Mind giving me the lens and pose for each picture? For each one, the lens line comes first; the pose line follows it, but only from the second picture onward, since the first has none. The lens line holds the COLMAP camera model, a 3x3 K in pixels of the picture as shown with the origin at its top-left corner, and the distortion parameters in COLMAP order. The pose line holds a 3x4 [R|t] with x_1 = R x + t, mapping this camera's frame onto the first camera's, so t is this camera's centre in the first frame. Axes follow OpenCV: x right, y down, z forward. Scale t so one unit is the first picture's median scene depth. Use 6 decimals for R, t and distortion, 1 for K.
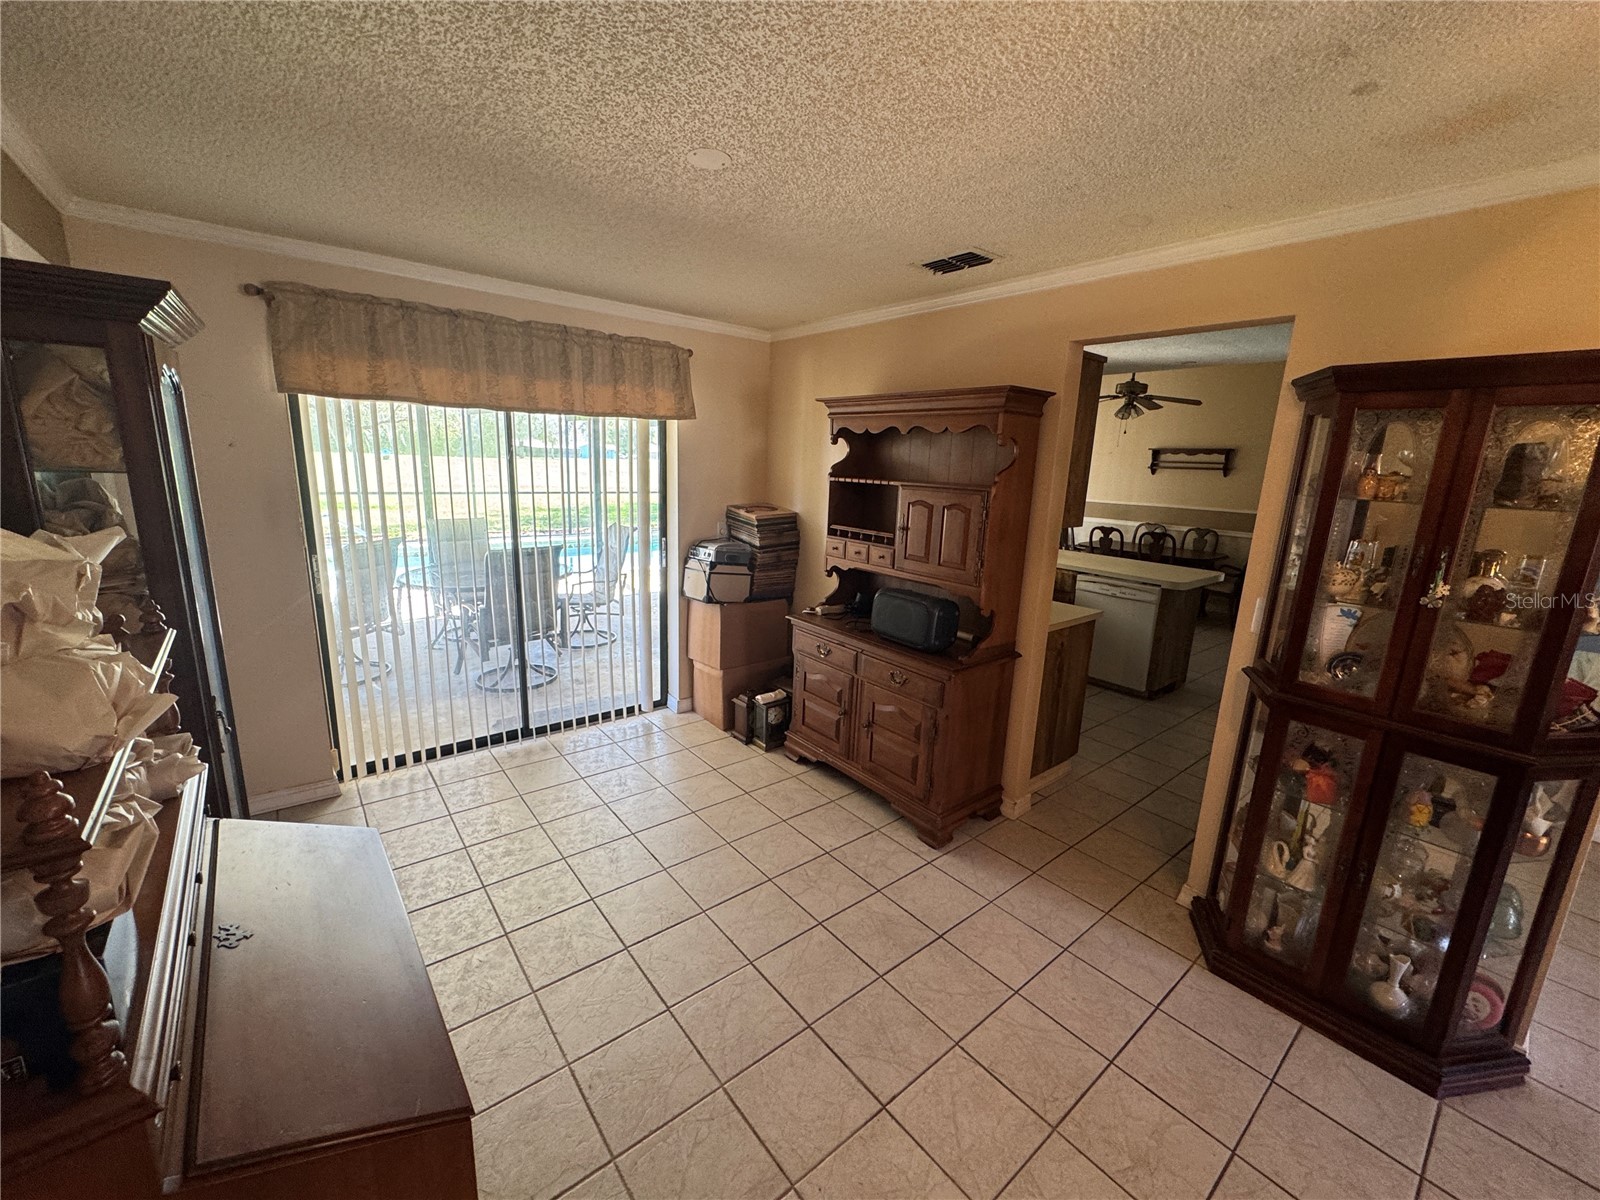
lens RADIAL K [[639.2, 0, 789.4], [0, 639.2, 600.5], [0, 0, 1]] dist [-0.007015, 0.000170]
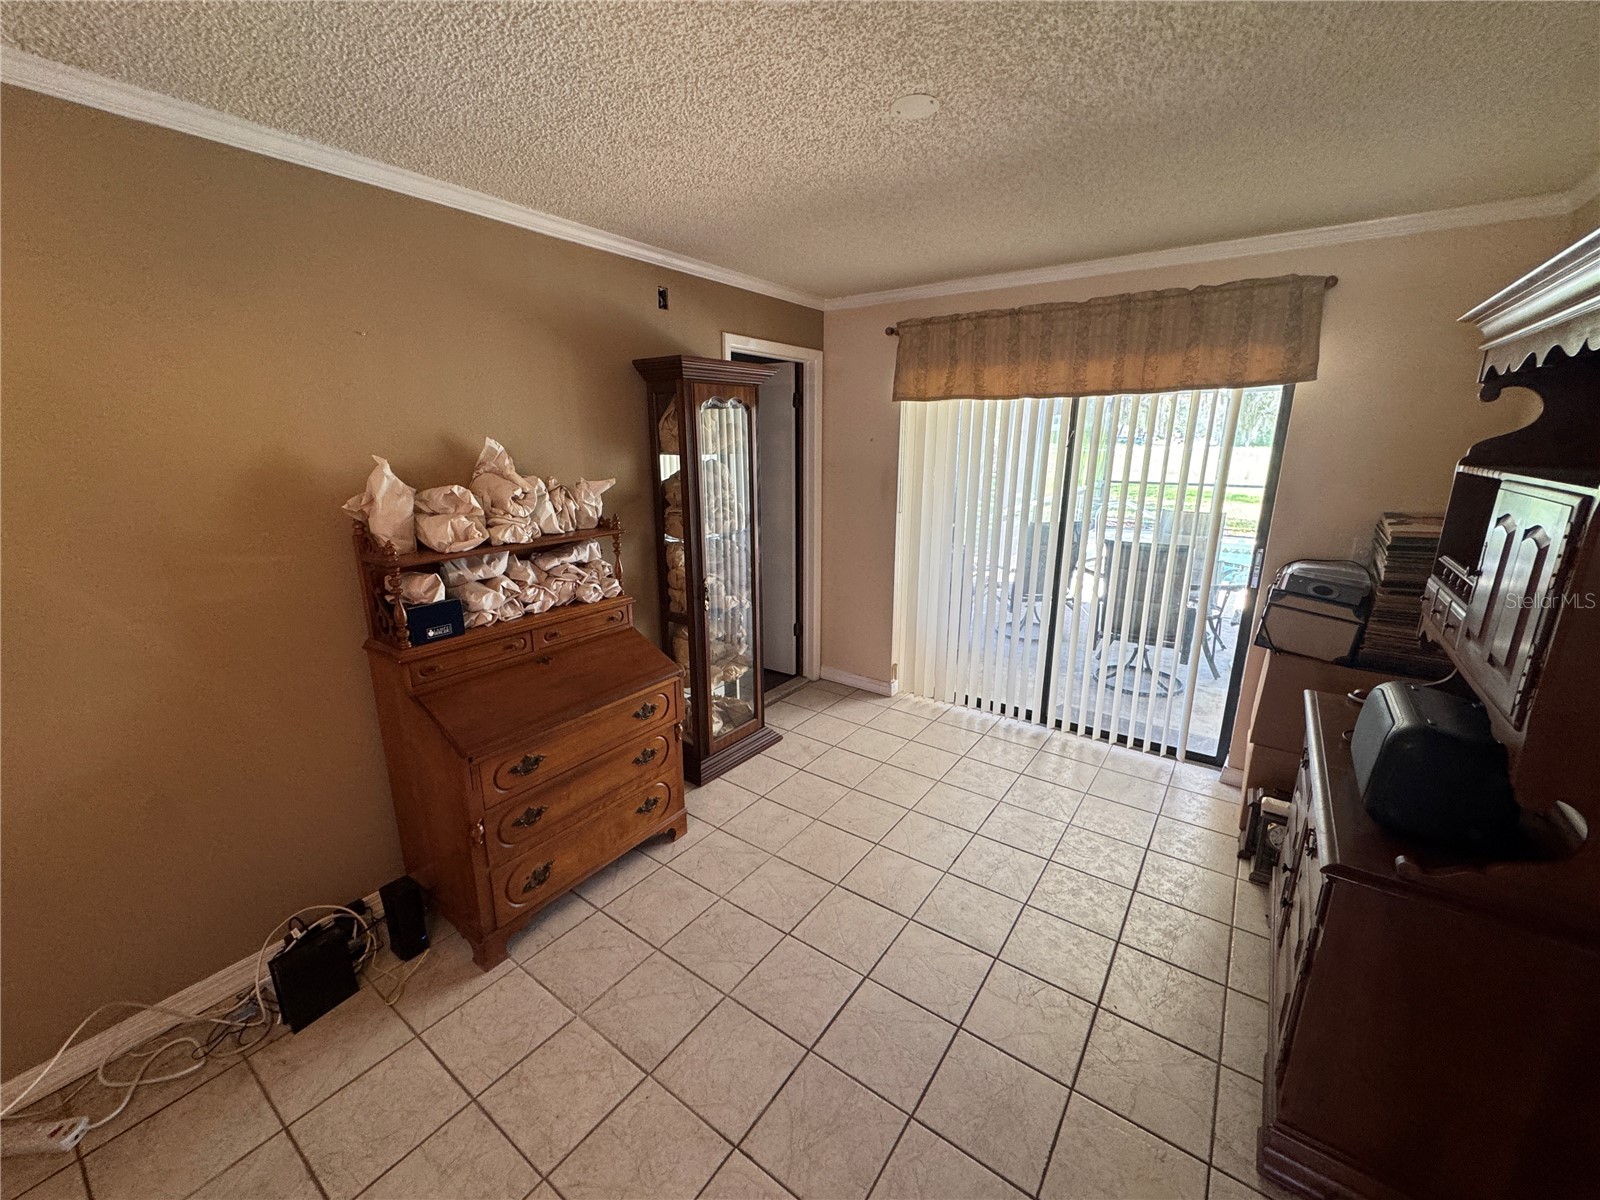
lens RADIAL K [[639.2, 0, 803.0], [0, 639.2, 595.5], [0, 0, 1]] dist [-0.007015, 0.000170]
pose [[0.262244, 0.196575, -0.944768, 0.438666], [-0.193970, 0.969788, 0.147940, -0.062057], [0.945306, 0.144460, 0.292451, 0.353578]]
